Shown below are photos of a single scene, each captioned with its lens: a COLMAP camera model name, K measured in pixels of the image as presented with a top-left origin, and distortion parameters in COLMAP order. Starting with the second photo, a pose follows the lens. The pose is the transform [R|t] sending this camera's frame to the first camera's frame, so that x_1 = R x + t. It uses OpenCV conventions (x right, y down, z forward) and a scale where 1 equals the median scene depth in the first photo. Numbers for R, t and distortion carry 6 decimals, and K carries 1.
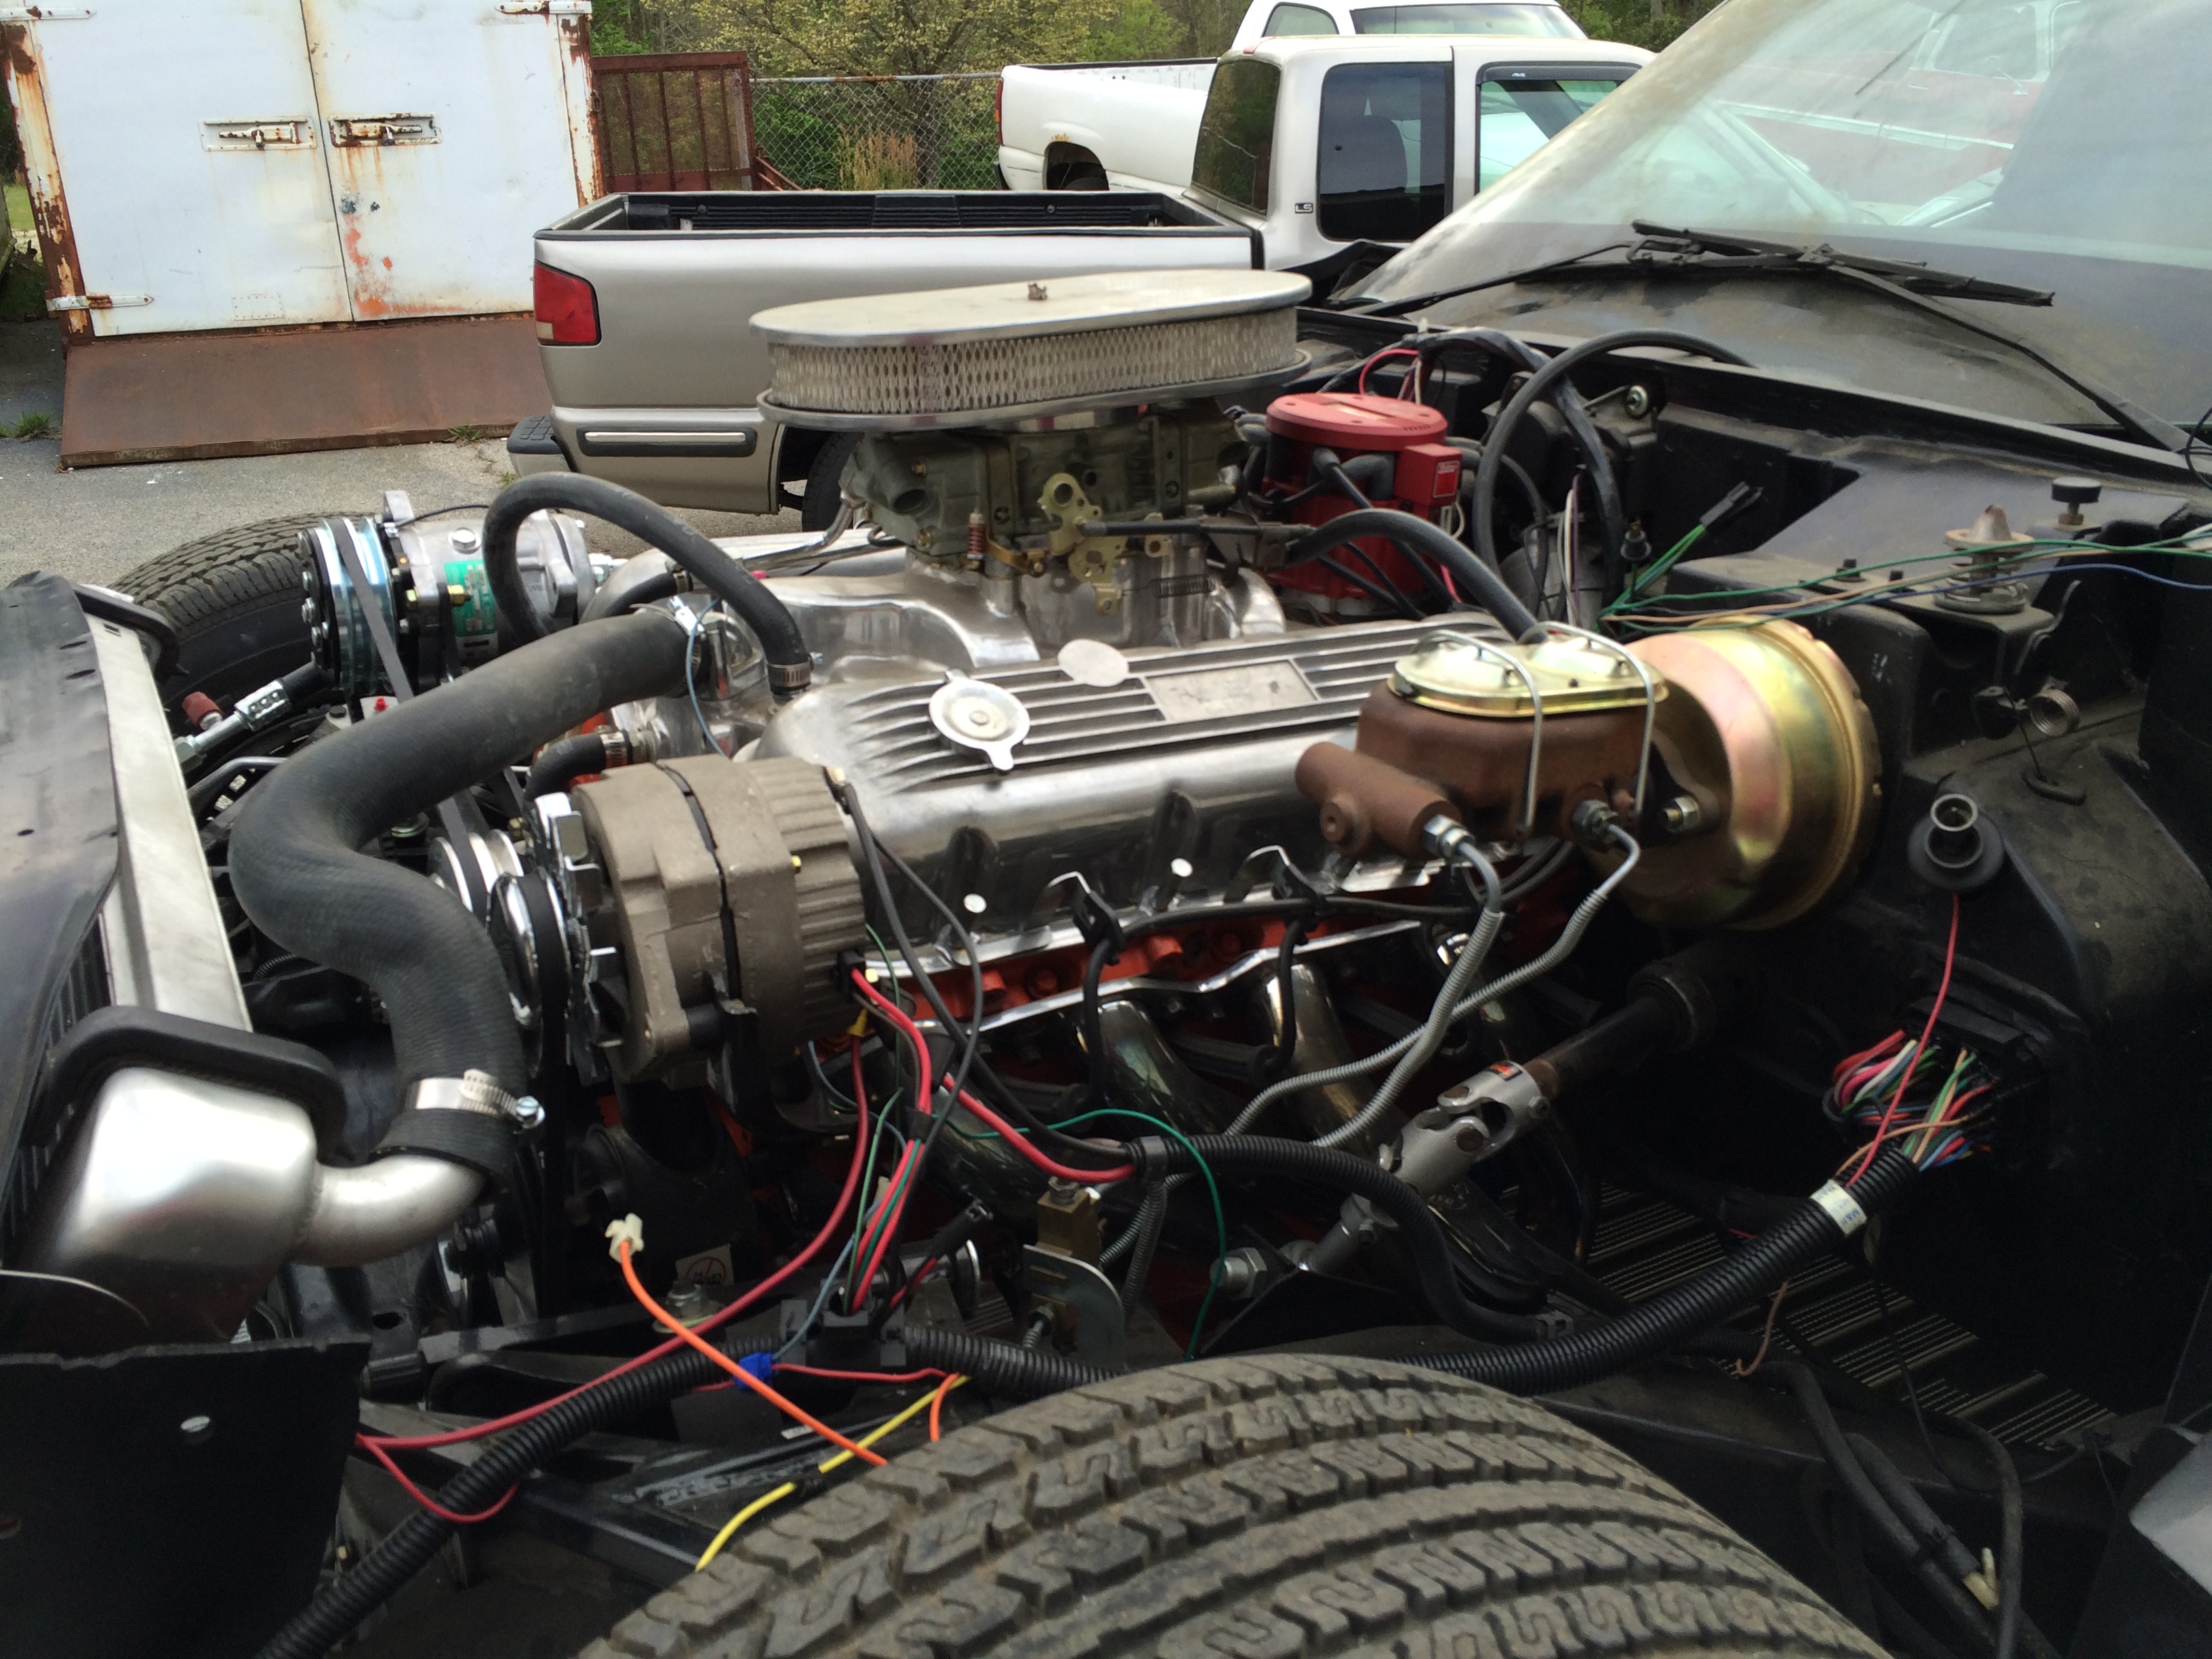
lens RADIAL K [[1921.4, 0, 1104.7], [0, 1921.4, 745.4], [0, 0, 1]] dist [0.102005, -0.145425]
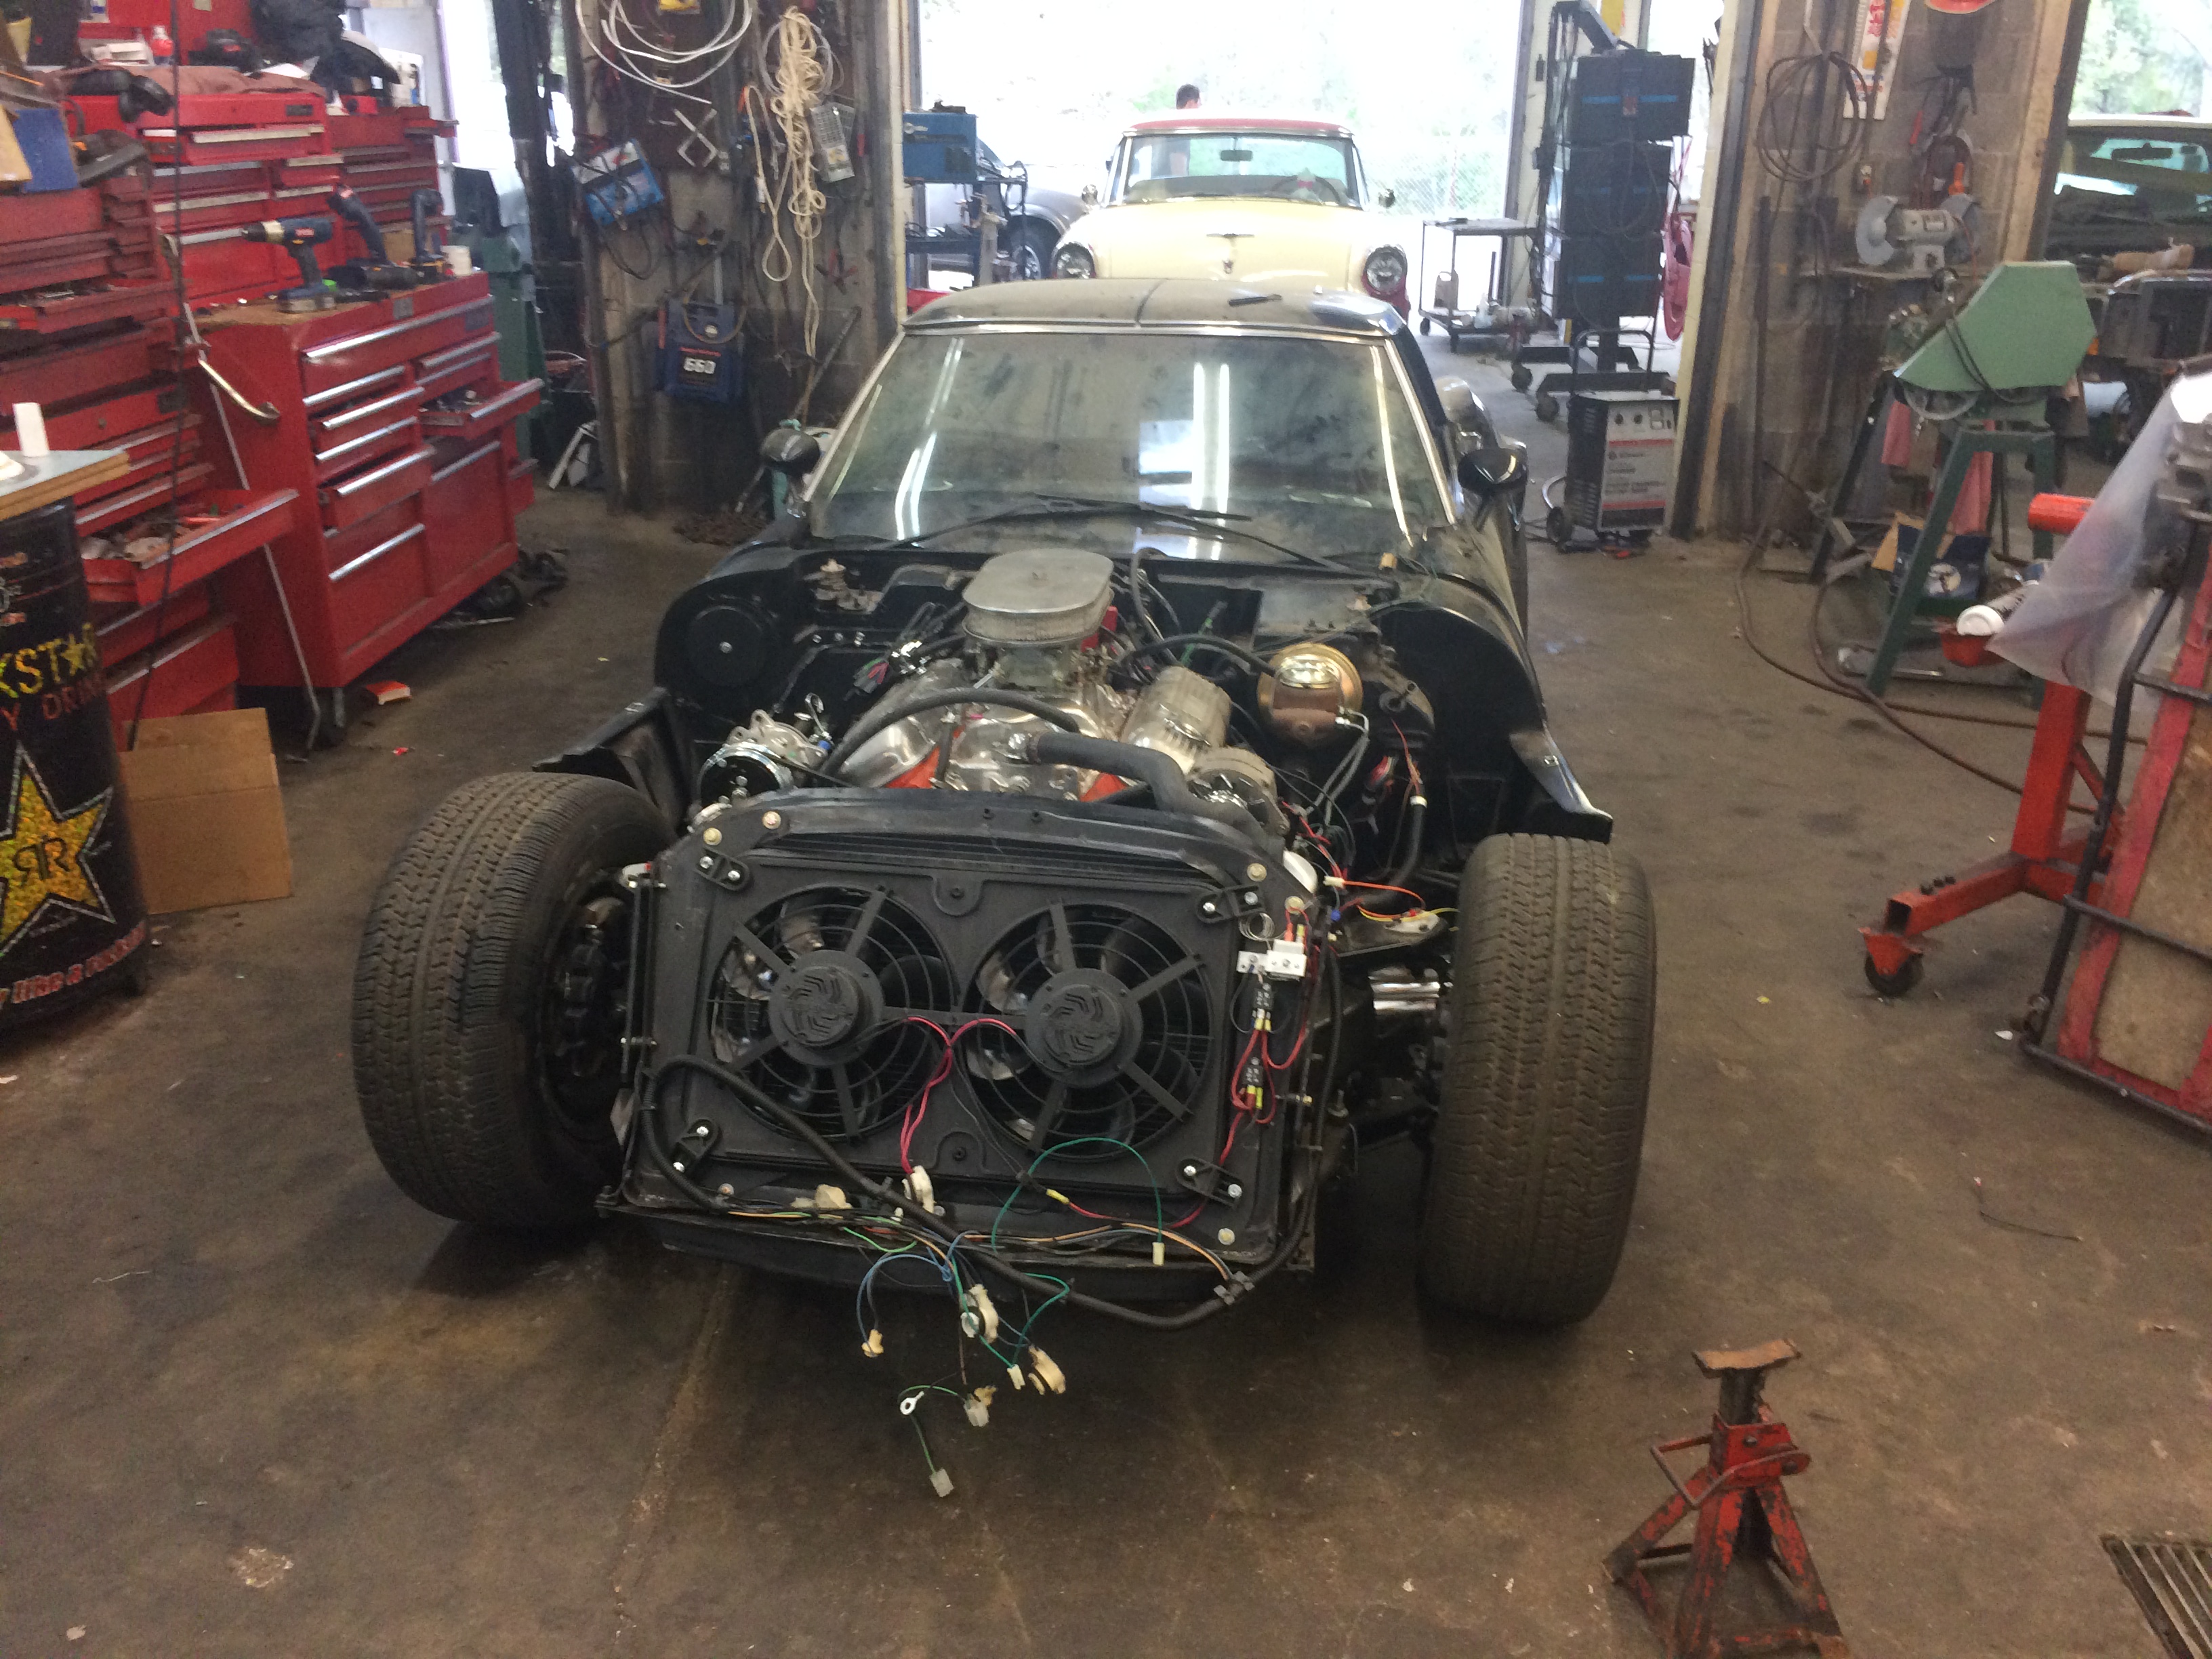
lens RADIAL K [[1879.1, 0, 1110.0], [0, 1879.1, 742.5], [0, 0, 1]] dist [0.092689, -0.158733]
pose [[0.593794, -0.233246, 0.770068, -2.046227], [0.240746, 0.964720, 0.106567, -0.289905], [-0.767756, 0.122112, 0.628998, -0.582552]]
